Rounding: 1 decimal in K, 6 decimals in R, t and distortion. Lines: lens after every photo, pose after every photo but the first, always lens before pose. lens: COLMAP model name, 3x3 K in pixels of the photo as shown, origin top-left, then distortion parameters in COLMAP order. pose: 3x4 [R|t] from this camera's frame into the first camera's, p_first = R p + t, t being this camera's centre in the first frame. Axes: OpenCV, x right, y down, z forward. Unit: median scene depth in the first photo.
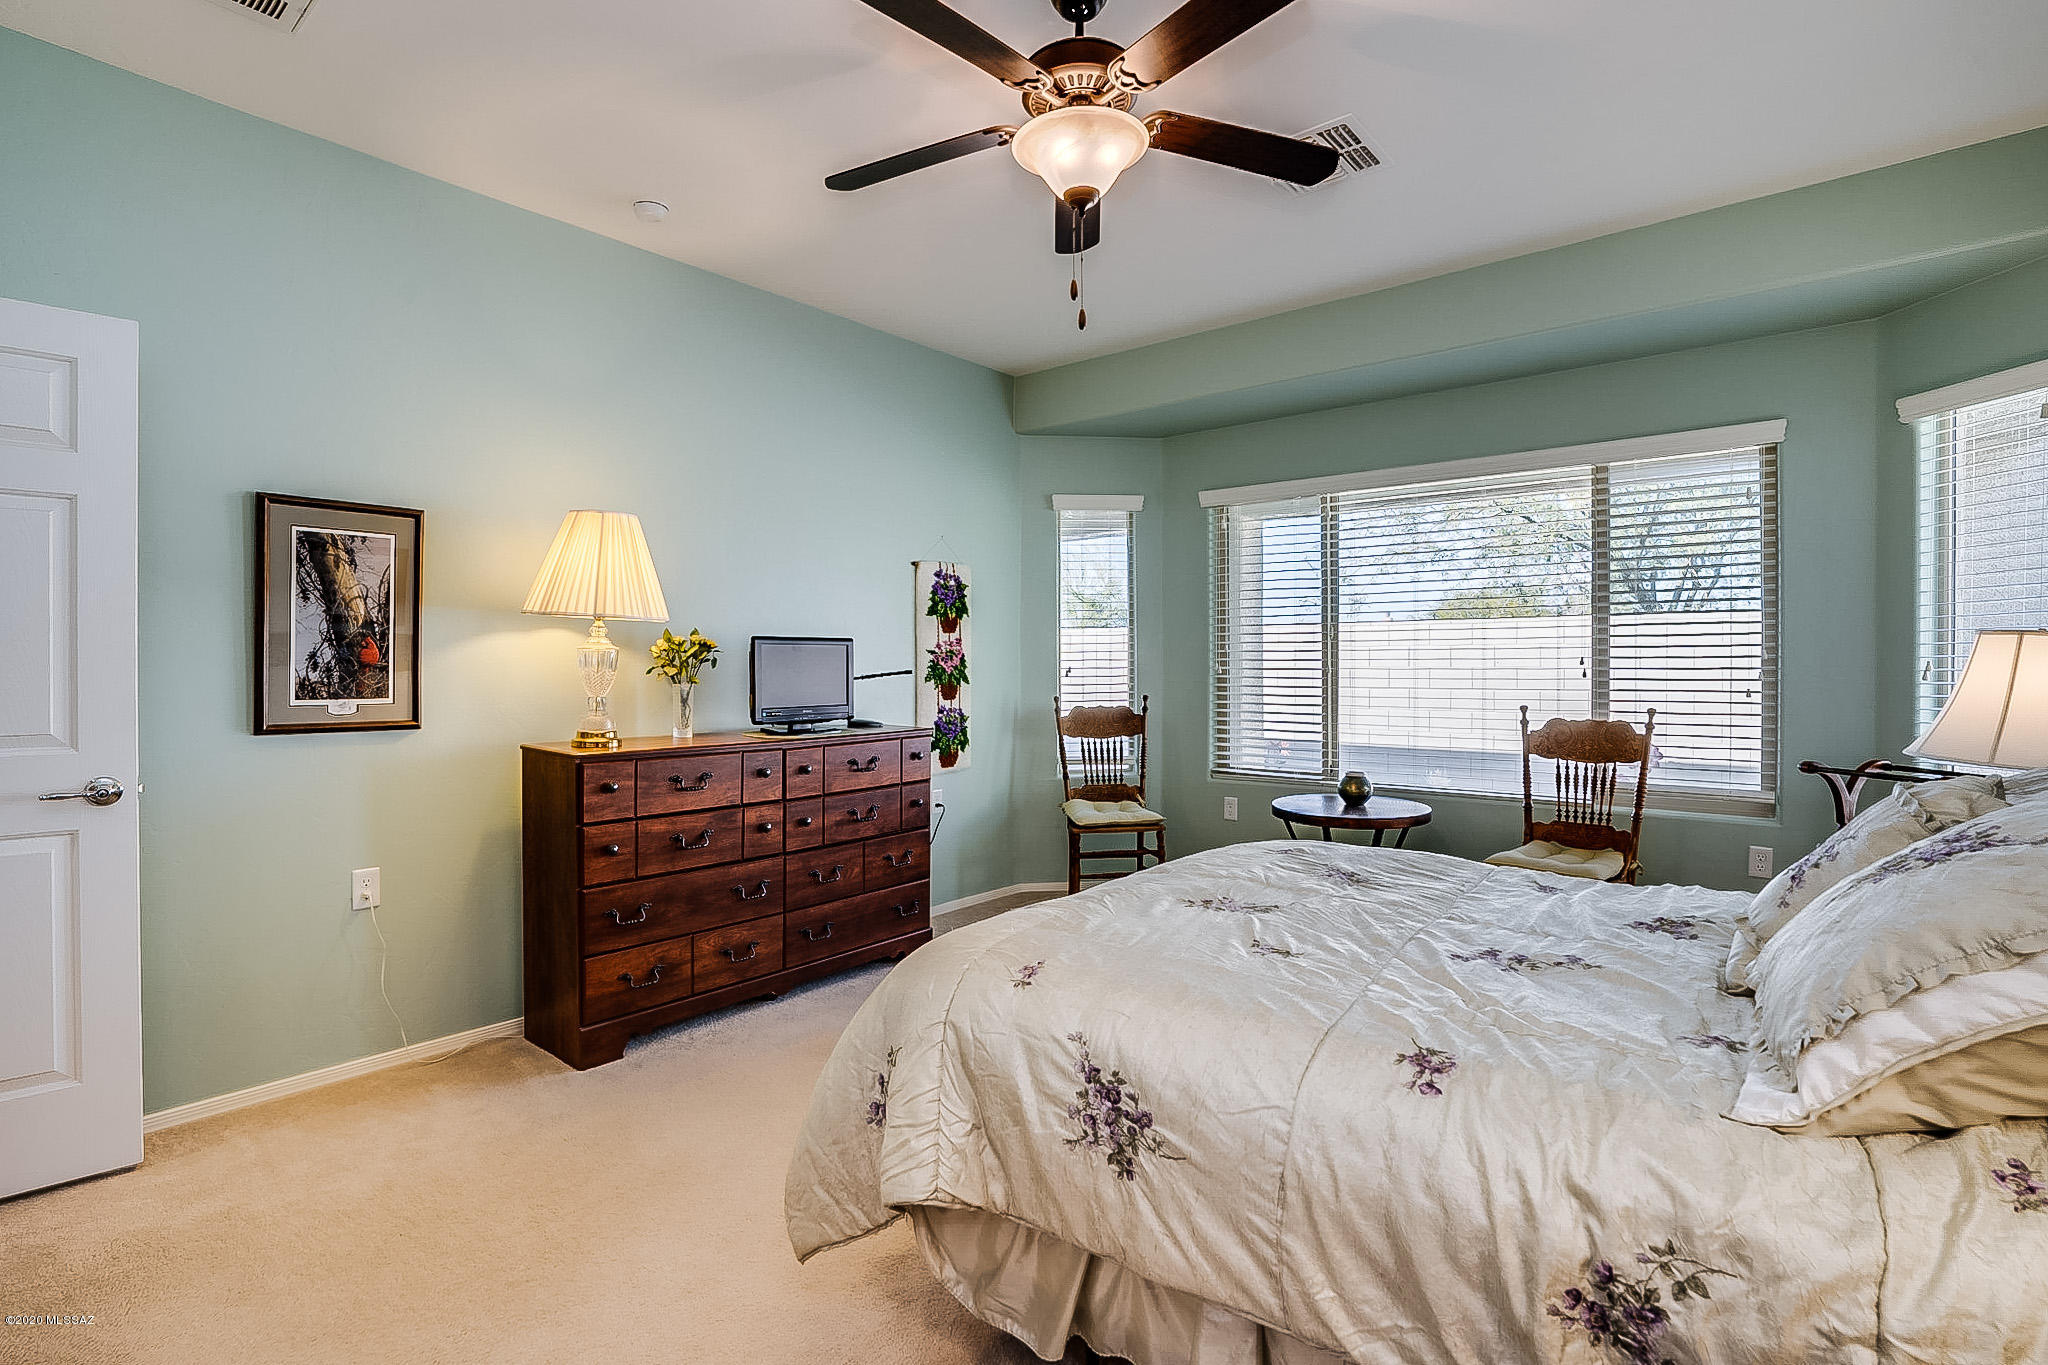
lens RADIAL K [[967.6, 0, 993.5], [0, 967.6, 649.7], [0, 0, 1]] dist [-0.044812, 0.010299]
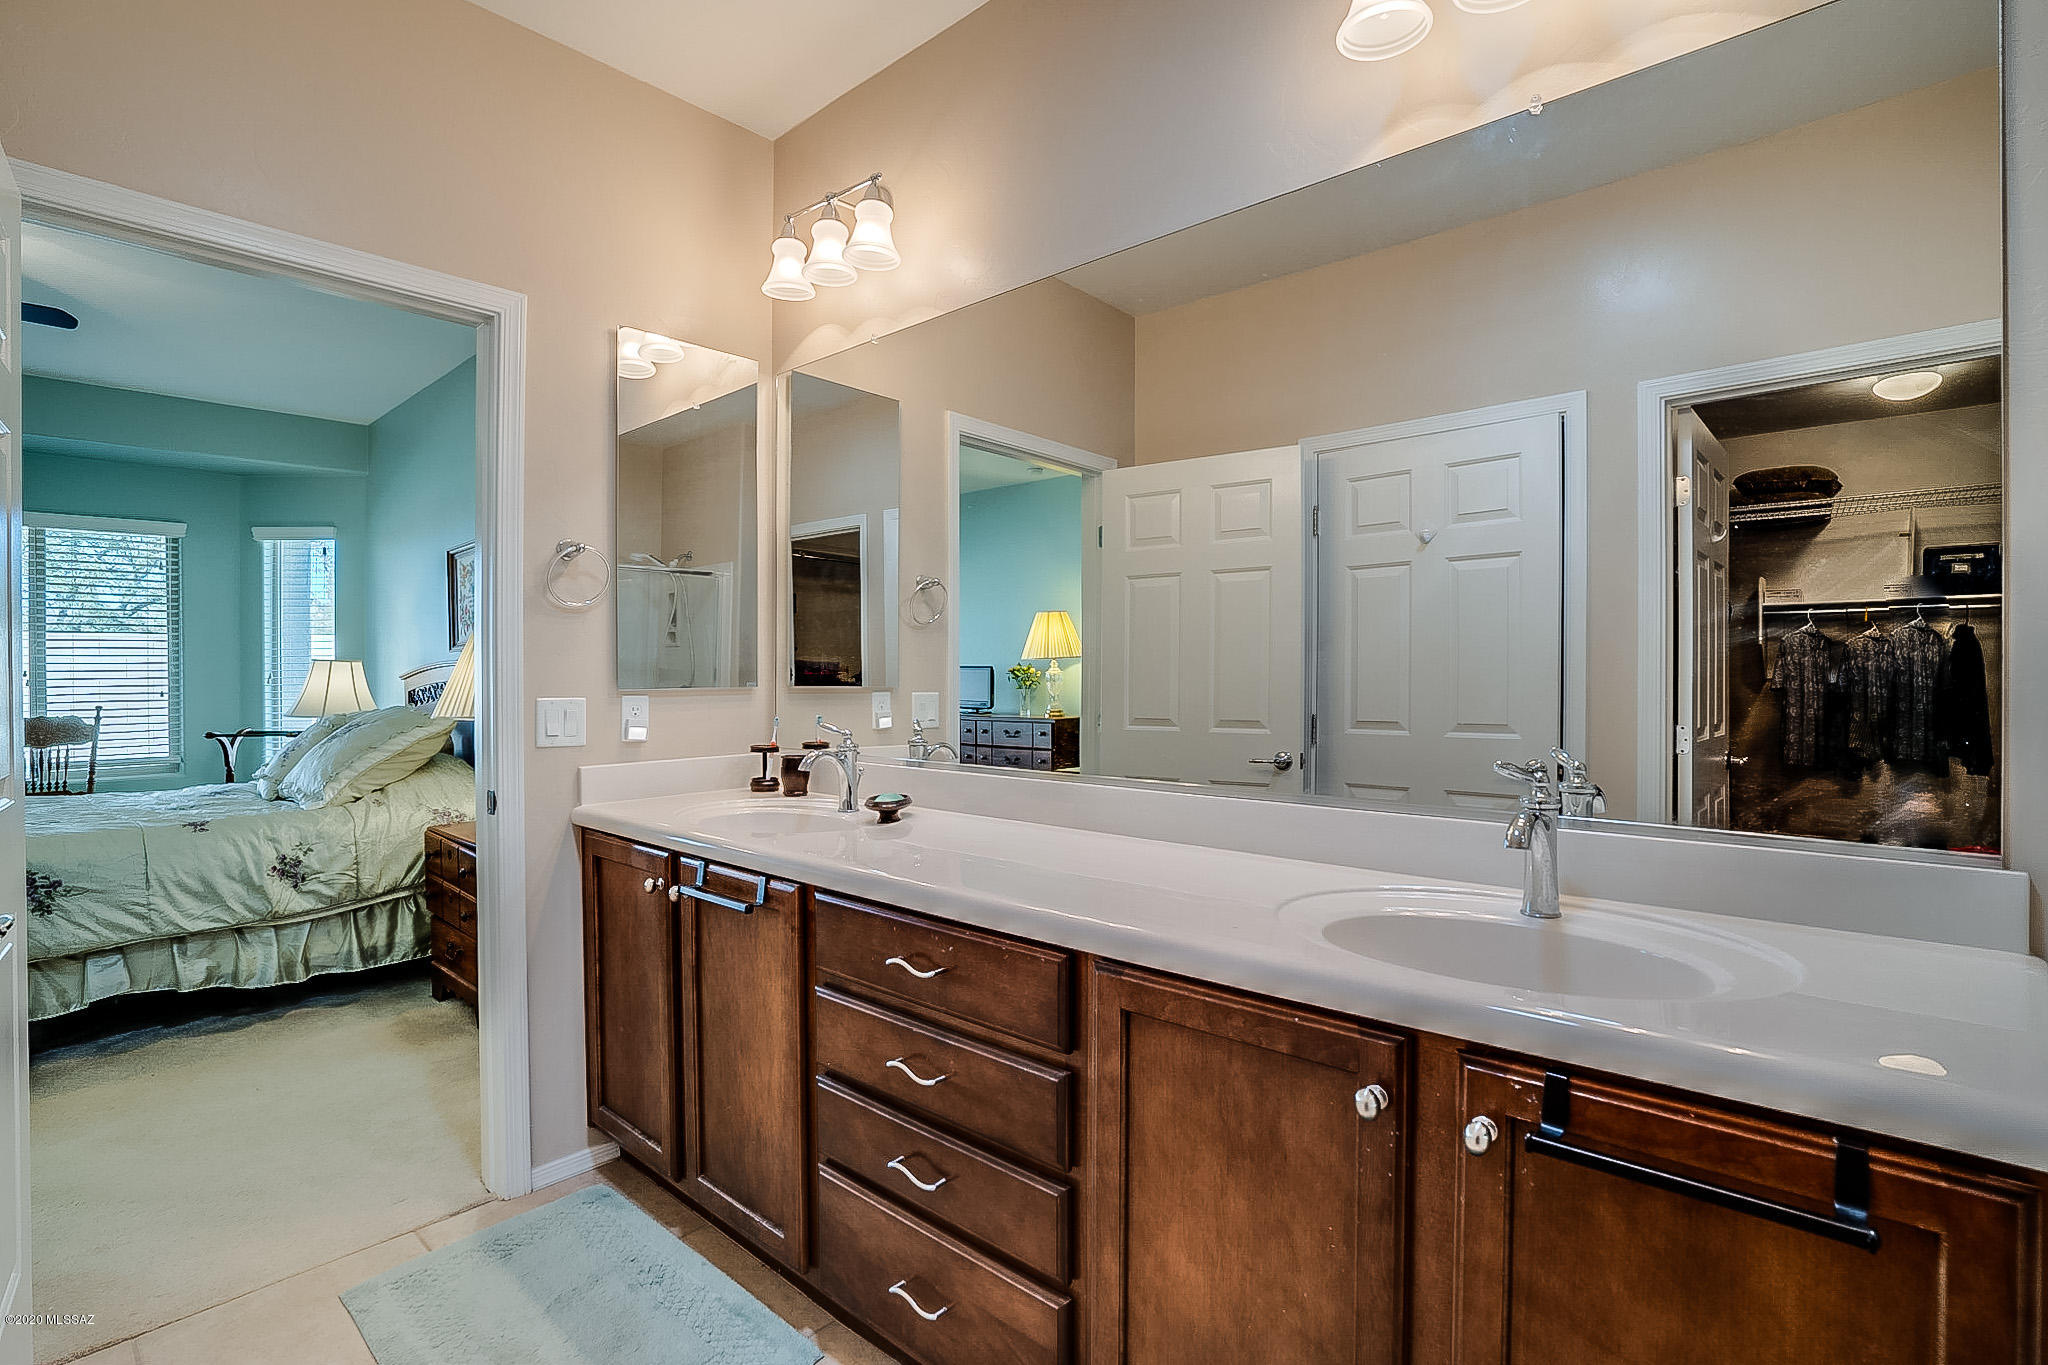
lens RADIAL K [[967.6, 0, 1024.3], [0, 967.6, 678.3], [0, 0, 1]] dist [-0.044812, 0.010299]
pose [[0.017649, -0.008185, 0.999811, -0.826249], [0.005670, 0.999951, 0.008086, 0.017022], [-0.999828, 0.005527, 0.017694, -0.519039]]
